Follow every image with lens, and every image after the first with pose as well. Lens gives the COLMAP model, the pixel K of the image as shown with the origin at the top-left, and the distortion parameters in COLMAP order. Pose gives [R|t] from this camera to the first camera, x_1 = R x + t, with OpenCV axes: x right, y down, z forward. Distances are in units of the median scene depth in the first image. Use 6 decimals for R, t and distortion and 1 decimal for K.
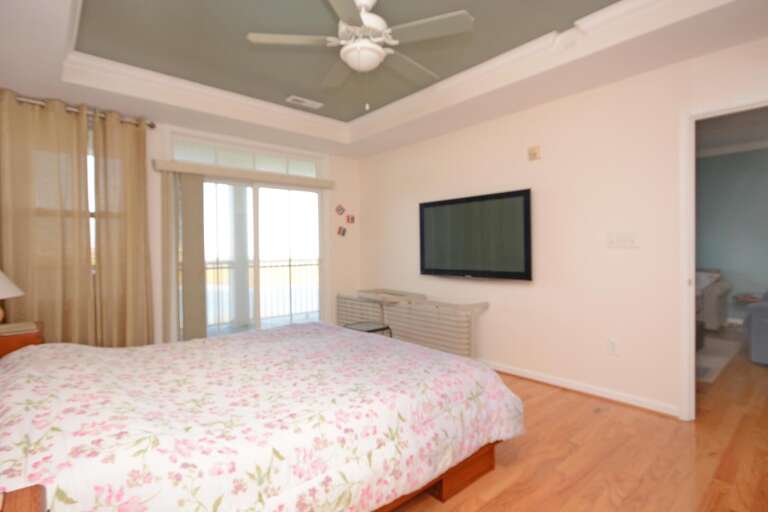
lens RADIAL K [[390.4, 0, 380.0], [0, 390.4, 254.1], [0, 0, 1]] dist [0.010470, -0.000862]
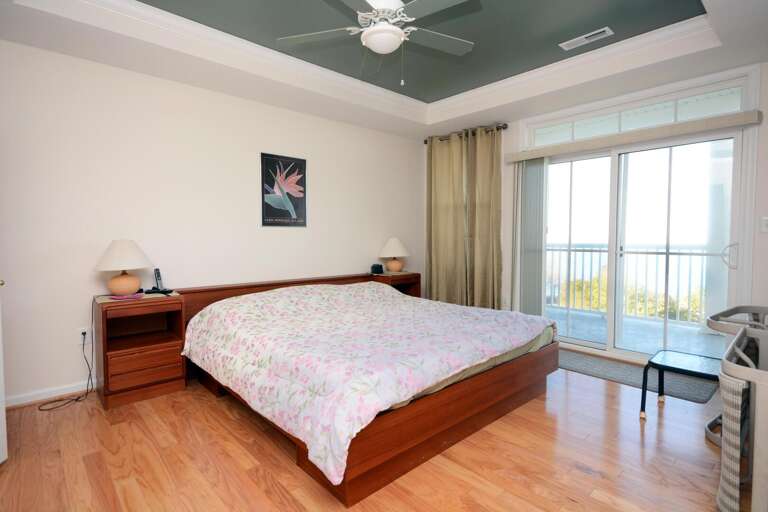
lens RADIAL K [[390.4, 0, 380.0], [0, 390.4, 254.1], [0, 0, 1]] dist [0.010470, -0.000862]
pose [[0.017246, 0.062351, -0.997905, 0.593491], [-0.007444, 0.998034, 0.062231, -0.012589], [0.999824, 0.006355, 0.017676, 0.582756]]
